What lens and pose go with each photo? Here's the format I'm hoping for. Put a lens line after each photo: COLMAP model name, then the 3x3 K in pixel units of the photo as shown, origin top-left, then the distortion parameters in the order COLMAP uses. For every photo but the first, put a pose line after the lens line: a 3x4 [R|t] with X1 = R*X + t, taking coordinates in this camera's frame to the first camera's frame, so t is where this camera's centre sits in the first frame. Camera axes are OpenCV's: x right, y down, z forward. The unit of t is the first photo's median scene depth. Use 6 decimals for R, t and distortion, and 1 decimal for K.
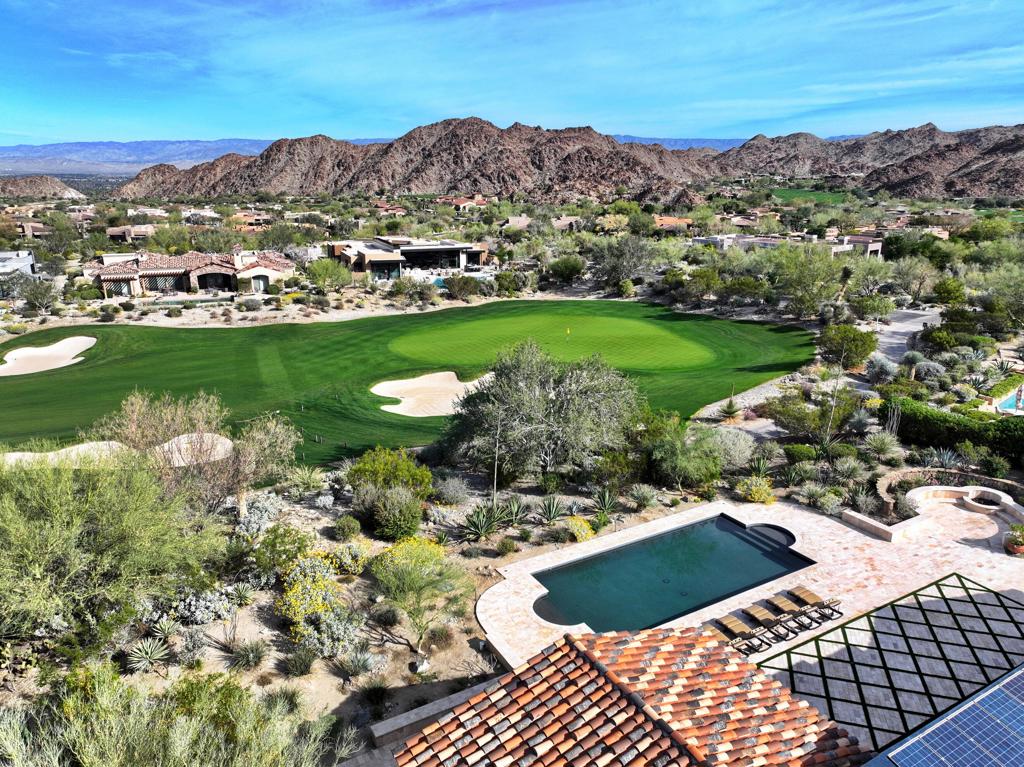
lens RADIAL K [[721.1, 0, 514.0], [0, 721.1, 383.8], [0, 0, 1]] dist [0.009549, 0.004705]
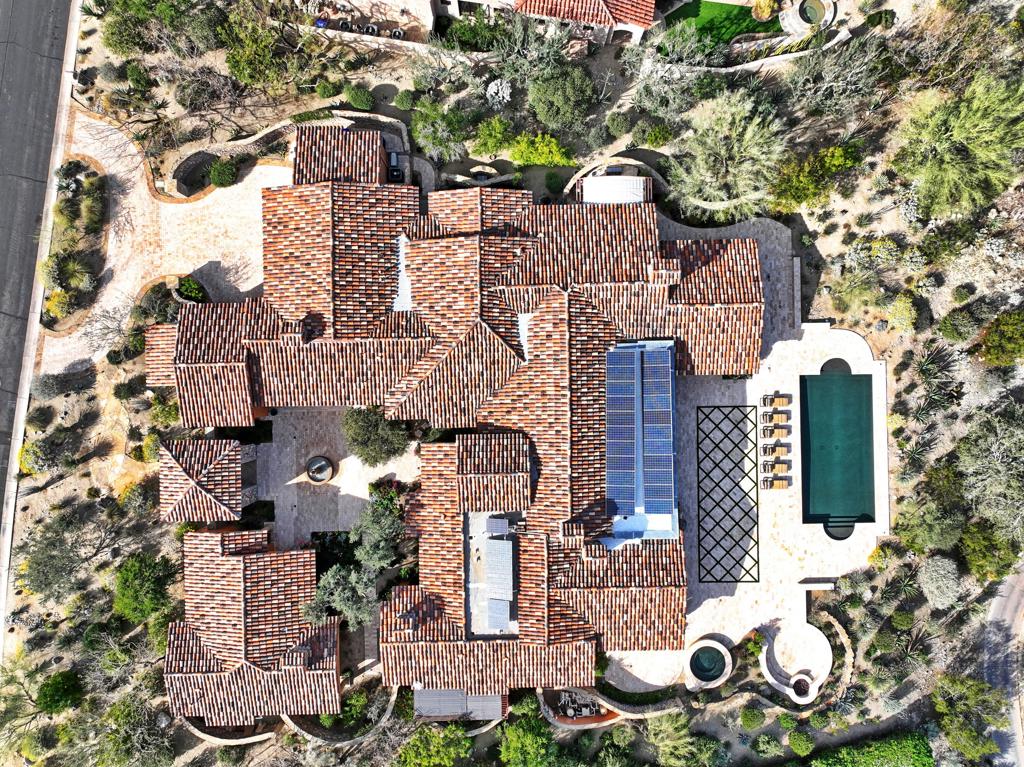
lens RADIAL K [[721.1, 0, 513.3], [0, 721.1, 380.8], [0, 0, 1]] dist [0.009549, 0.004705]
pose [[-0.488102, 0.872779, 0.003499, 0.486303], [-0.251050, -0.144238, 0.957167, -1.294981], [0.835901, 0.466317, 0.289514, -0.277785]]
